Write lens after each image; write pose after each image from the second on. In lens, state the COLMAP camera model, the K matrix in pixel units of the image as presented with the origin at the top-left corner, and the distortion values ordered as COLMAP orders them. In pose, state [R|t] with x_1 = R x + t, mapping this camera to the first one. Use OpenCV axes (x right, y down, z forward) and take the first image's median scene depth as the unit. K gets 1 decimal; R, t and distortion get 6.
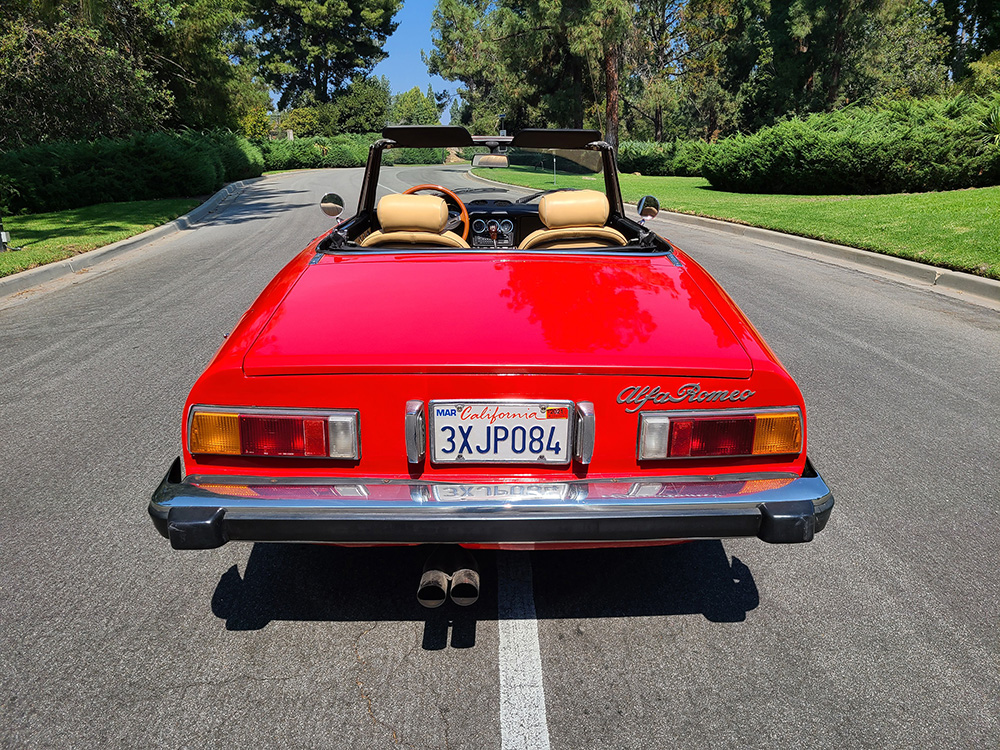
lens RADIAL K [[747.7, 0, 512.6], [0, 747.7, 369.7], [0, 0, 1]] dist [0.064838, -0.045233]
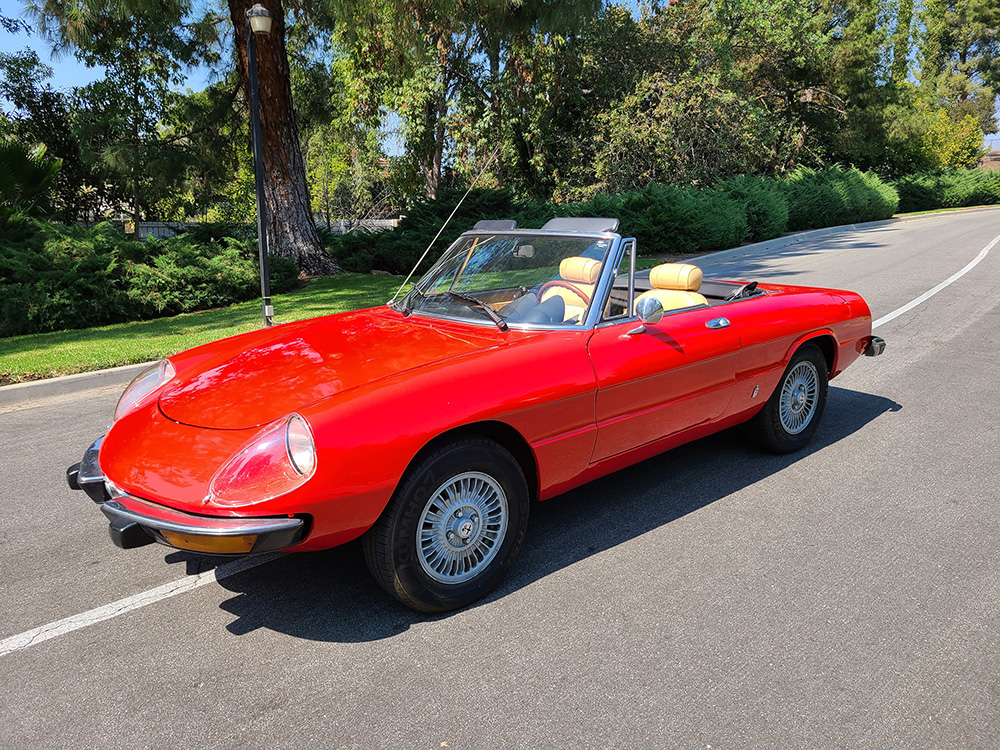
lens RADIAL K [[746.6, 0, 496.5], [0, 746.6, 372.0], [0, 0, 1]] dist [0.050585, -0.034729]
pose [[0.600212, 0.166135, -0.782397, 0.079185], [-0.193470, 0.979299, 0.059525, -0.059439], [0.776089, 0.115643, 0.619929, 0.180180]]
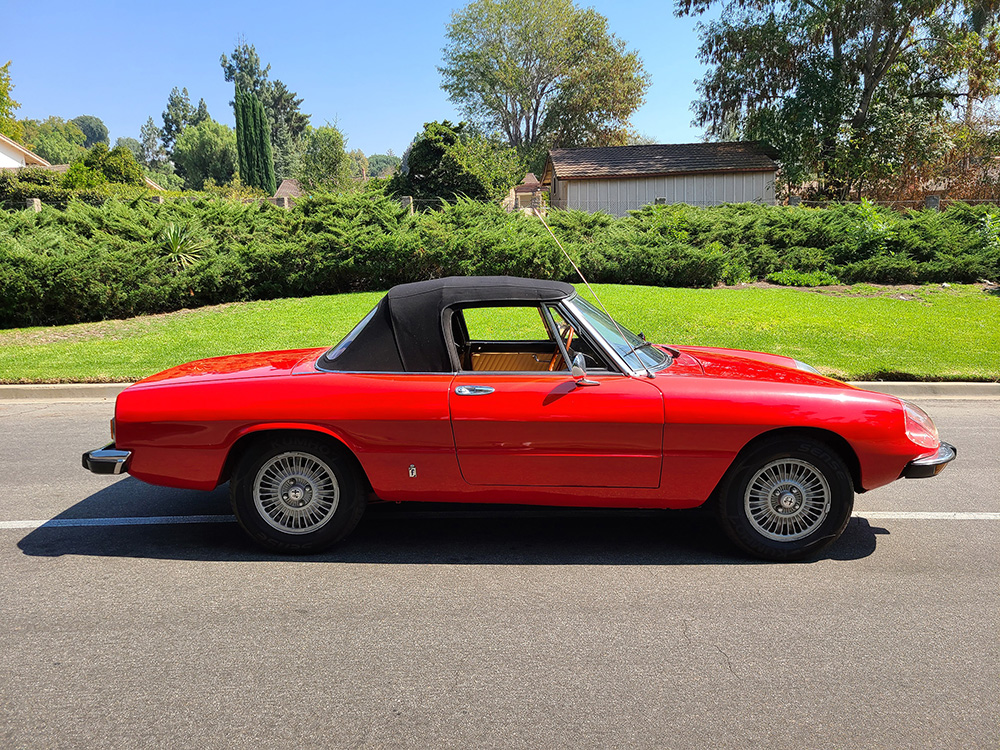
lens RADIAL K [[746.9, 0, 497.1], [0, 746.9, 380.4], [0, 0, 1]] dist [0.055532, -0.039324]
pose [[0.036687, -0.159199, 0.986565, -0.133911], [0.270244, 0.952026, 0.143577, -0.080619], [-0.962093, 0.261346, 0.077949, 0.253946]]
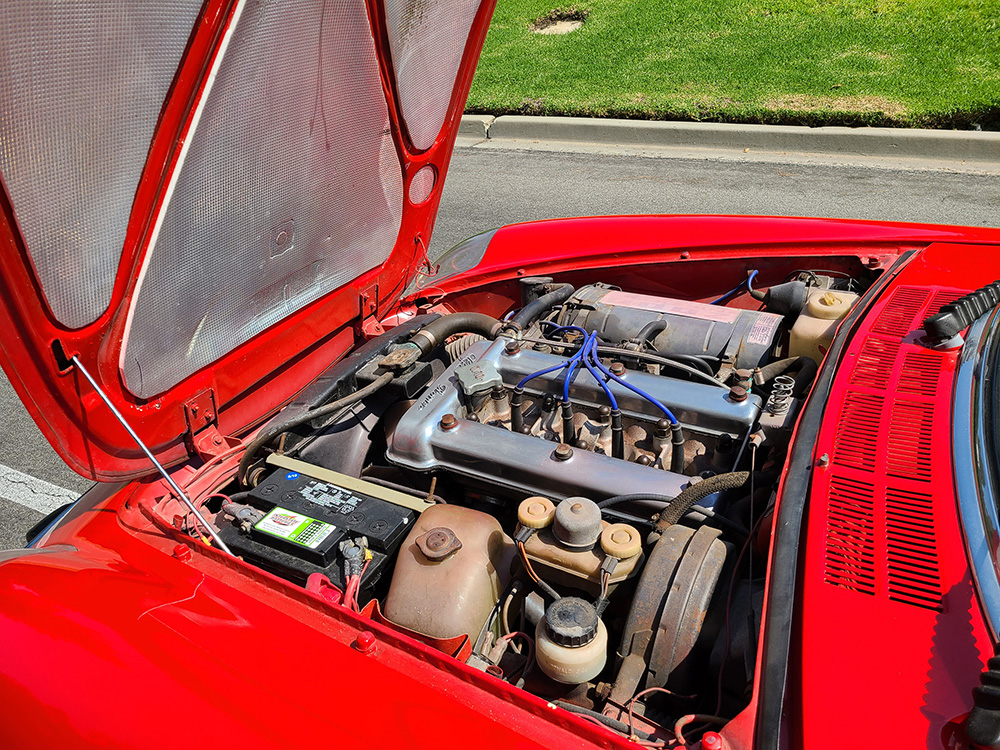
lens RADIAL K [[746.9, 0, 497.1], [0, 746.9, 380.4], [0, 0, 1]] dist [0.055532, -0.039324]
pose [[0.511523, -0.487322, 0.707716, -0.030365], [0.310703, 0.872794, 0.376422, -0.044506], [-0.801129, 0.027341, 0.597867, 0.127090]]
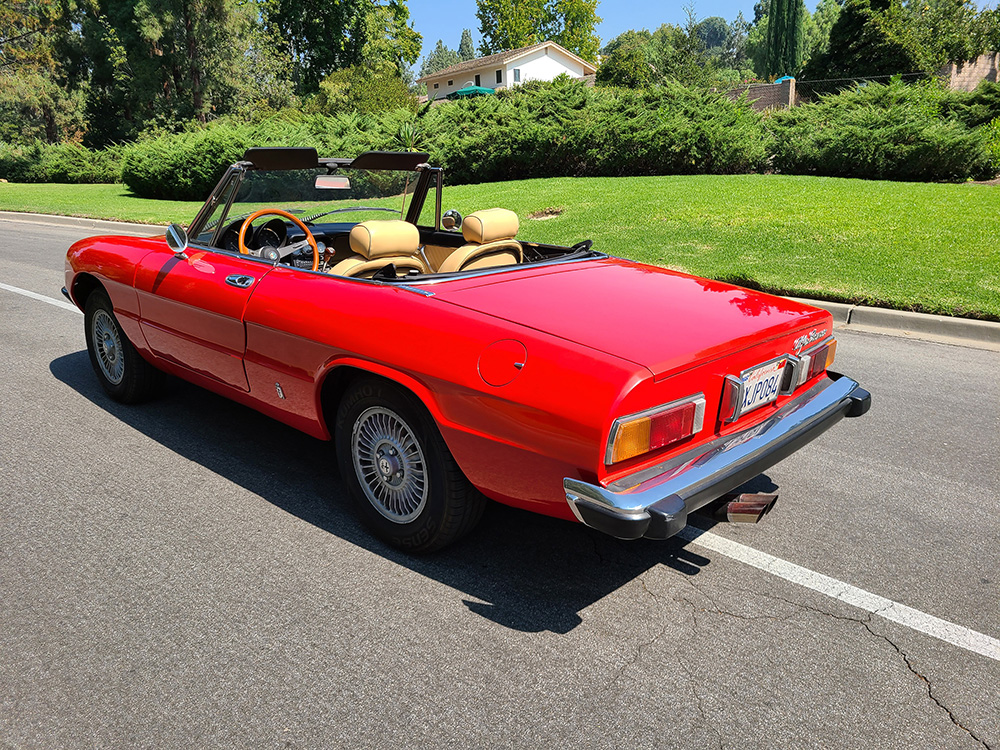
lens RADIAL K [[747.9, 0, 496.1], [0, 747.9, 381.8], [0, 0, 1]] dist [0.059367, -0.045374]
pose [[0.715575, -0.200959, 0.669005, -0.066060], [0.194062, 0.977215, 0.085969, -0.007126], [-0.671038, 0.068311, 0.738269, 0.015119]]
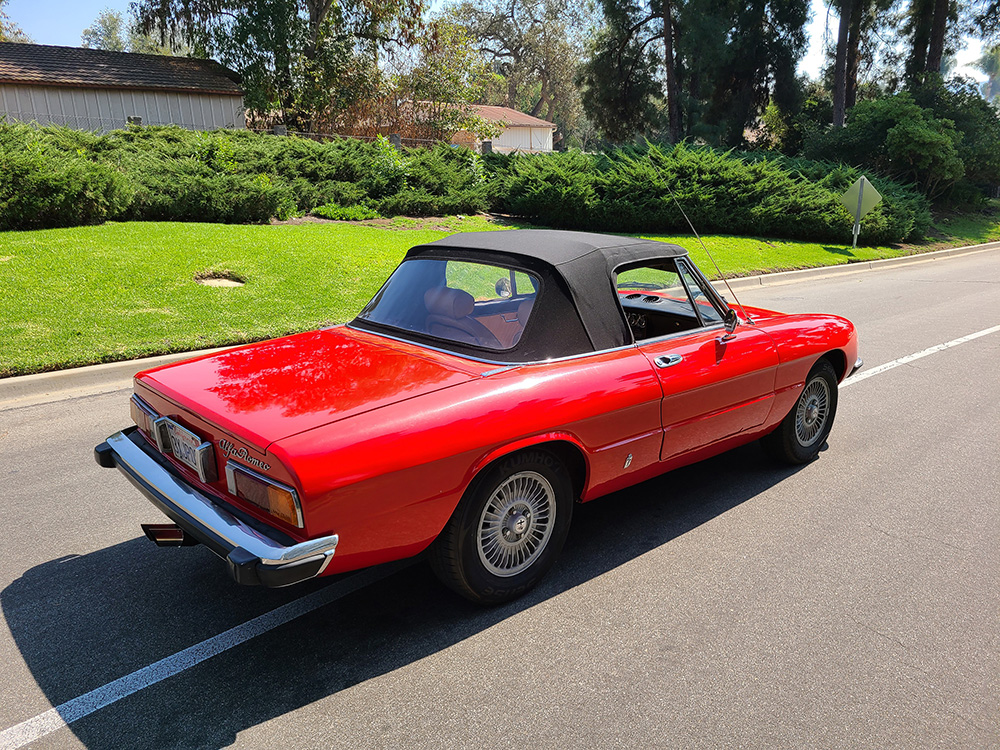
lens RADIAL K [[759.3, 0, 500.0], [0, 759.3, 375.0], [0, 0, 1]] dist [0.067874, -0.048869]
pose [[-0.648299, -0.183085, 0.739045, -0.090828], [0.202793, 0.894074, 0.399383, -0.107401], [-0.733882, 0.408792, -0.542500, 0.335454]]
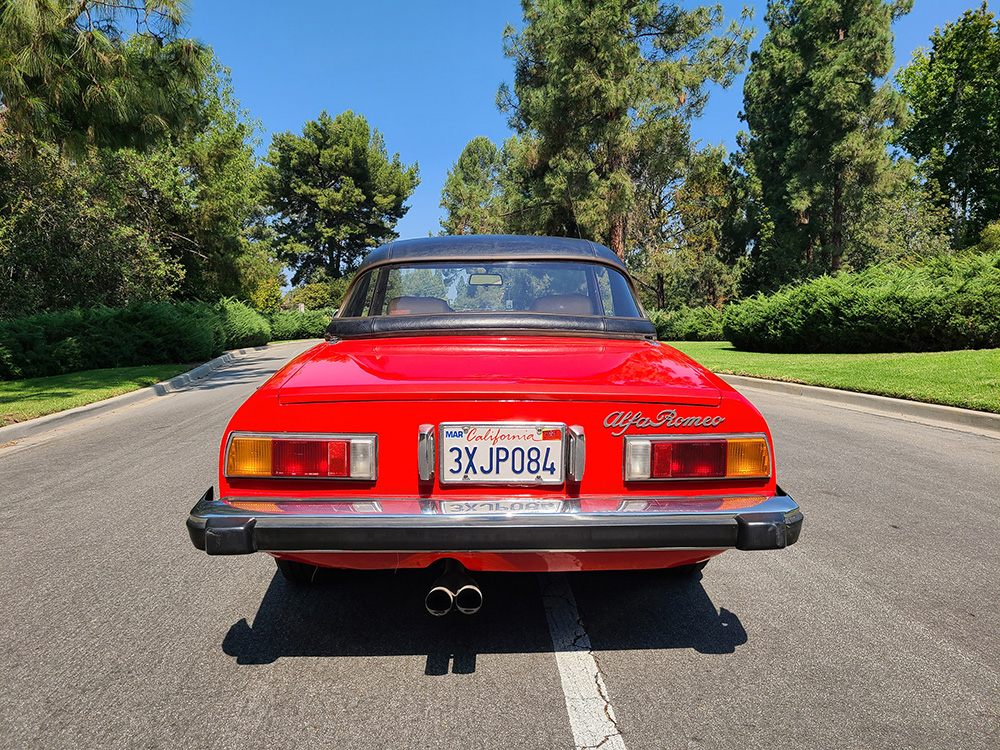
lens RADIAL K [[746.9, 0, 497.1], [0, 746.9, 380.4], [0, 0, 1]] dist [0.055532, -0.039324]
pose [[0.999639, -0.009120, -0.025290, -0.006779], [0.003711, 0.978509, -0.206170, -0.007381], [0.026627, 0.206002, 0.978189, 0.056550]]
